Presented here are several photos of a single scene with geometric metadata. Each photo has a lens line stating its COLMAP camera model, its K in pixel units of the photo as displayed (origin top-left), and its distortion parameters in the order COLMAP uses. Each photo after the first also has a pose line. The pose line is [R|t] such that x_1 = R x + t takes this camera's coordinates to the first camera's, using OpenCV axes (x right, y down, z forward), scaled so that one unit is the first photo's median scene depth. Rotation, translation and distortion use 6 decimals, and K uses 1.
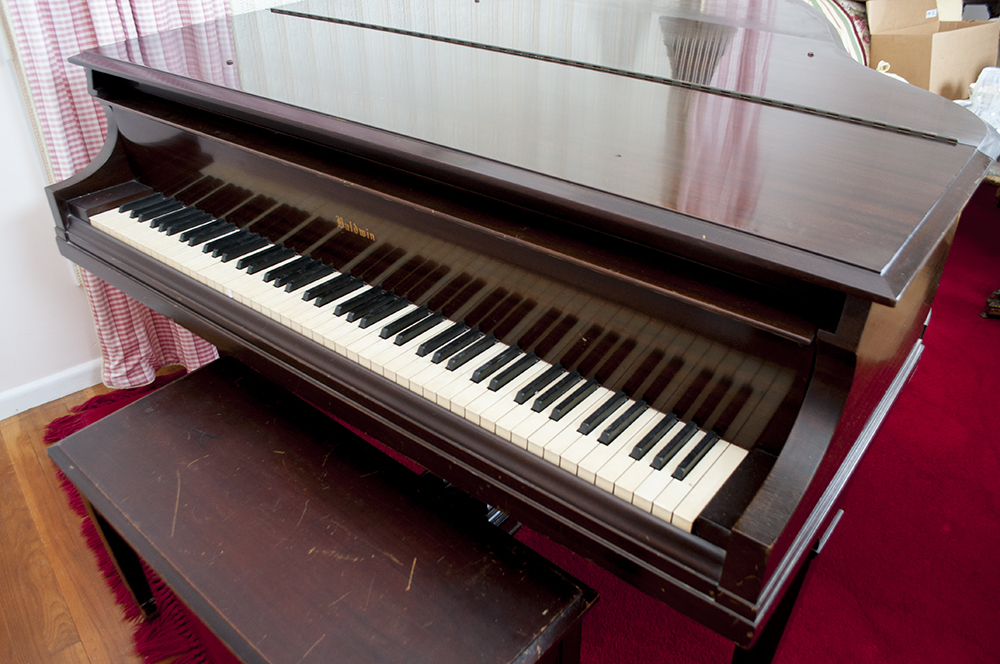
lens RADIAL K [[803.8, 0, 500.0], [0, 803.8, 332.0], [0, 0, 1]] dist [-0.078887, 0.003073]
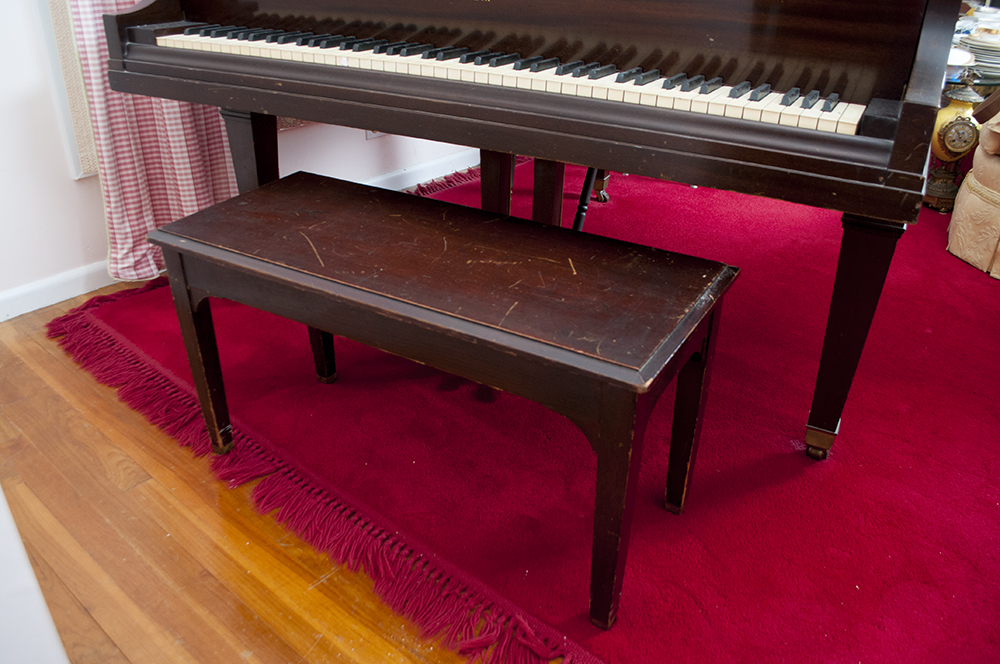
lens RADIAL K [[803.8, 0, 500.0], [0, 803.8, 332.0], [0, 0, 1]] dist [-0.078887, 0.003073]
pose [[0.982407, -0.067910, 0.173965, -0.212767], [0.080245, 0.994662, -0.064869, 0.241069], [-0.168631, 0.077688, 0.982613, -0.021443]]
